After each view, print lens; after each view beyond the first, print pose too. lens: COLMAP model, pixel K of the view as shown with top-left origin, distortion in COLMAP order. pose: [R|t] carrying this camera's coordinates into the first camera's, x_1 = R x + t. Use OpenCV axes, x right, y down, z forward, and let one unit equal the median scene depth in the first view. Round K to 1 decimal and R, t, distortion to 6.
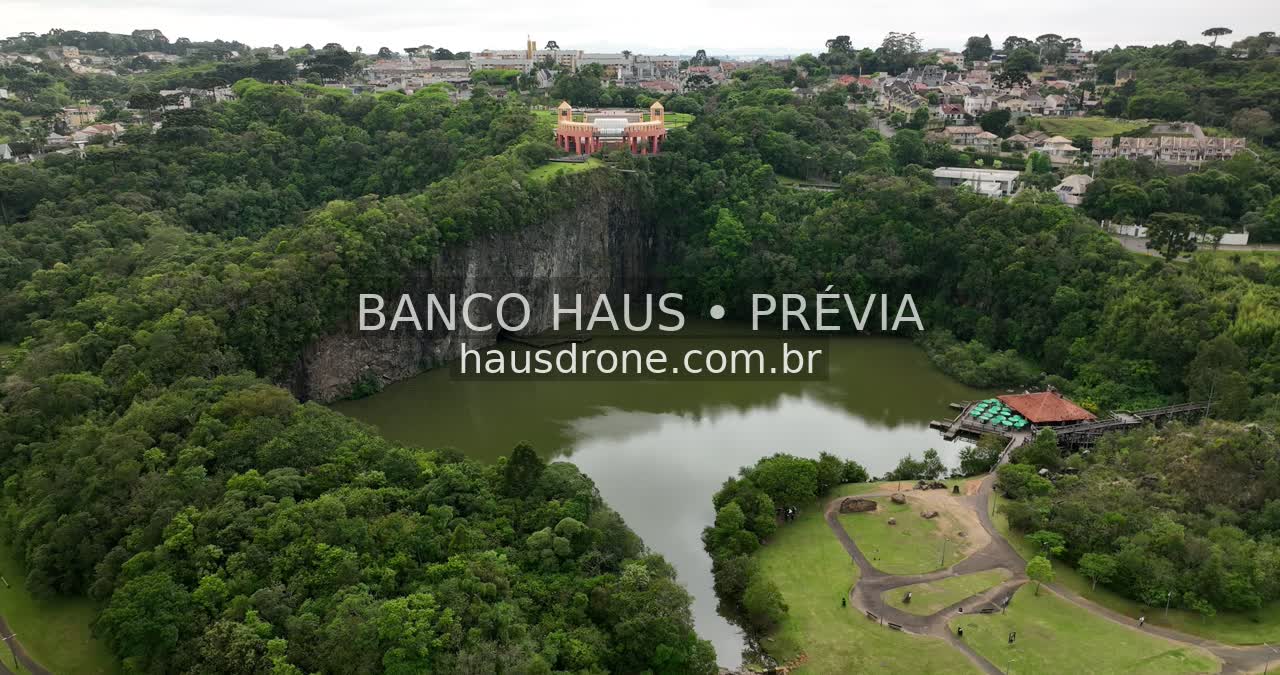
lens RADIAL K [[902.6, 0, 636.0], [0, 902.6, 336.5], [0, 0, 1]] dist [-0.001938, 0.020190]
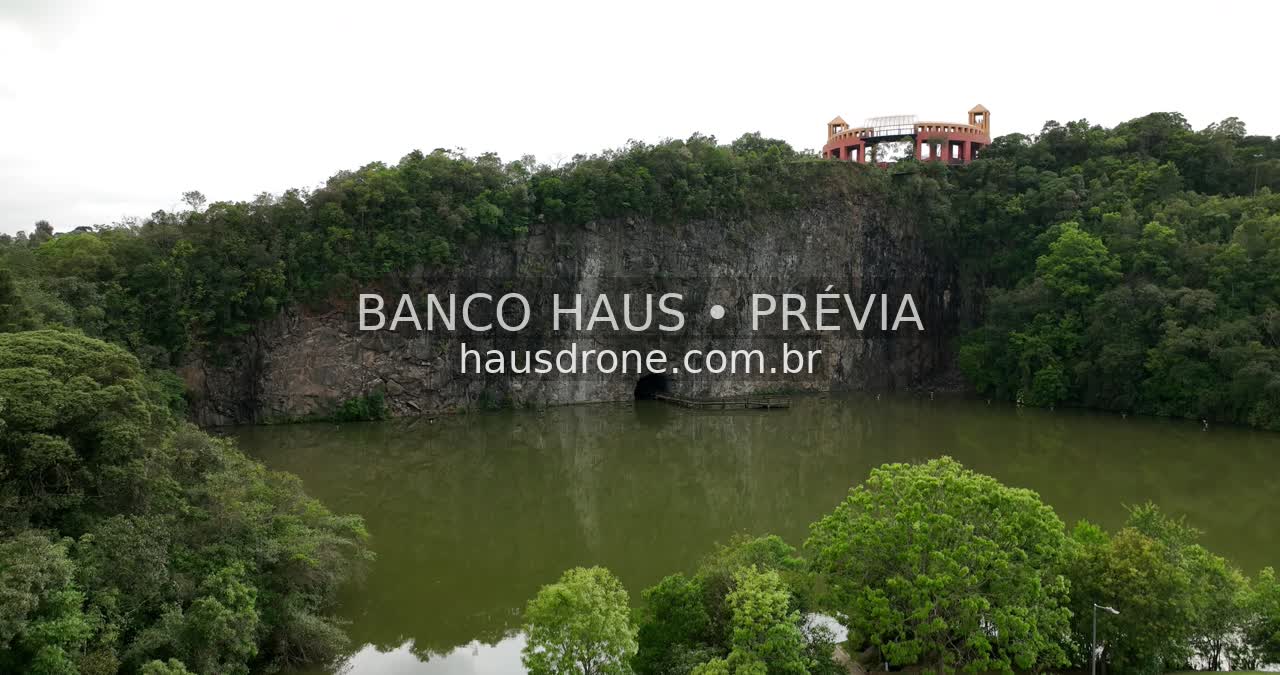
lens RADIAL K [[902.6, 0, 636.0], [0, 902.6, 336.5], [0, 0, 1]] dist [-0.001938, 0.020190]
pose [[0.890639, 0.022058, -0.454176, 0.117318], [-0.136955, 0.965454, -0.221680, 0.094607], [0.433596, 0.259639, 0.862892, 0.418577]]
